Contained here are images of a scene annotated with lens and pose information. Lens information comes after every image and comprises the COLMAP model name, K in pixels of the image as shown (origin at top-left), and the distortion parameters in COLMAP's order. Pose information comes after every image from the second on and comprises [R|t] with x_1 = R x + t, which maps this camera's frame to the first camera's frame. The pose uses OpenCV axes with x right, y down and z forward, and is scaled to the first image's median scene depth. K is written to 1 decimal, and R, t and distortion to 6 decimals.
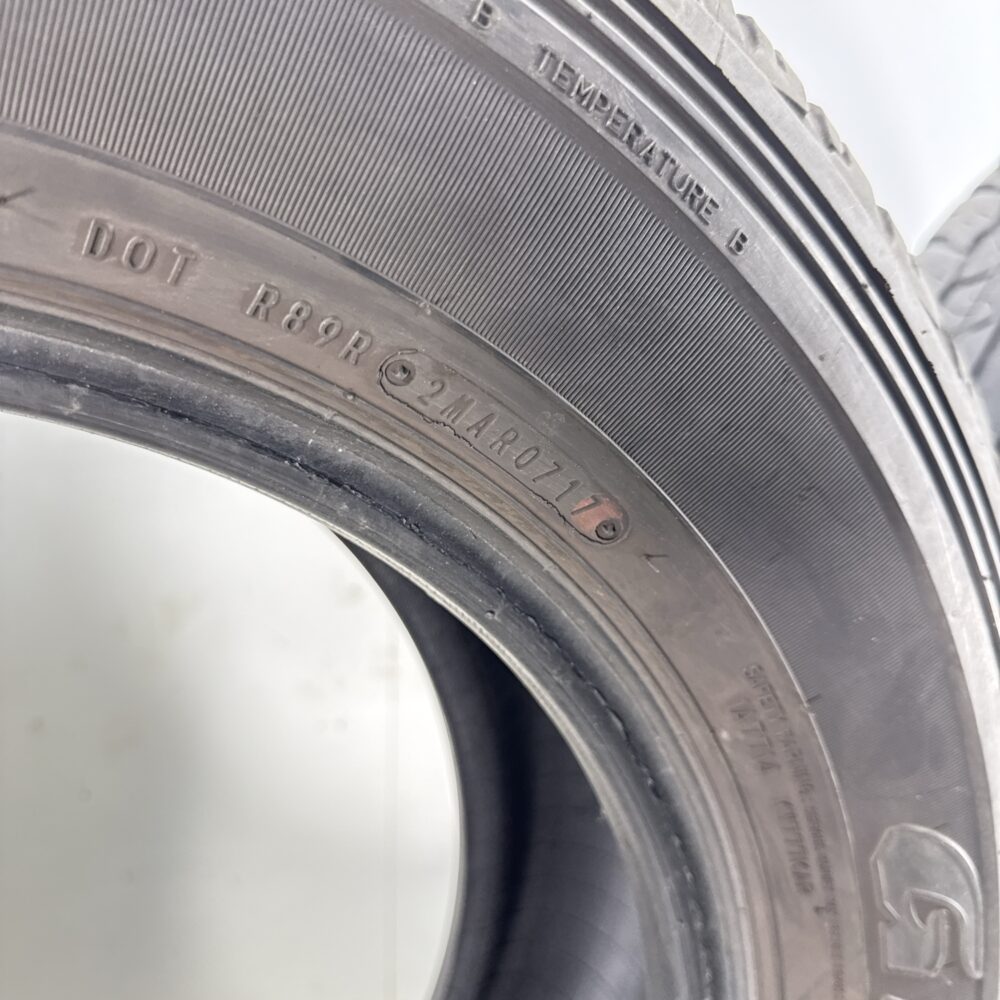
lens RADIAL K [[987.7, 0, 500.0], [0, 987.7, 500.0], [0, 0, 1]] dist [0.191574, -0.576126]
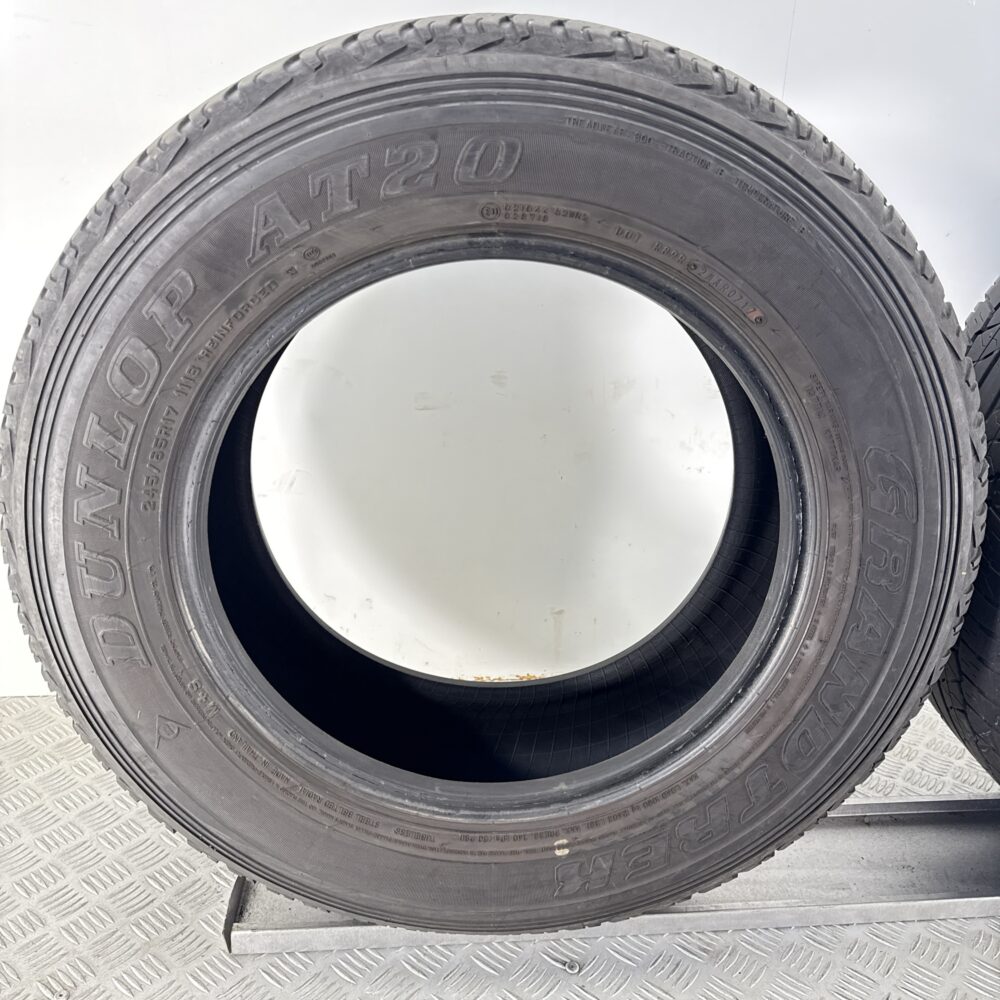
lens RADIAL K [[987.7, 0, 500.0], [0, 987.7, 500.0], [0, 0, 1]] dist [0.191574, -0.576126]
pose [[0.908557, 0.139985, -0.393610, 0.698031], [-0.090640, 0.985798, 0.141372, 0.221259], [0.407810, -0.092768, 0.908342, -2.284954]]
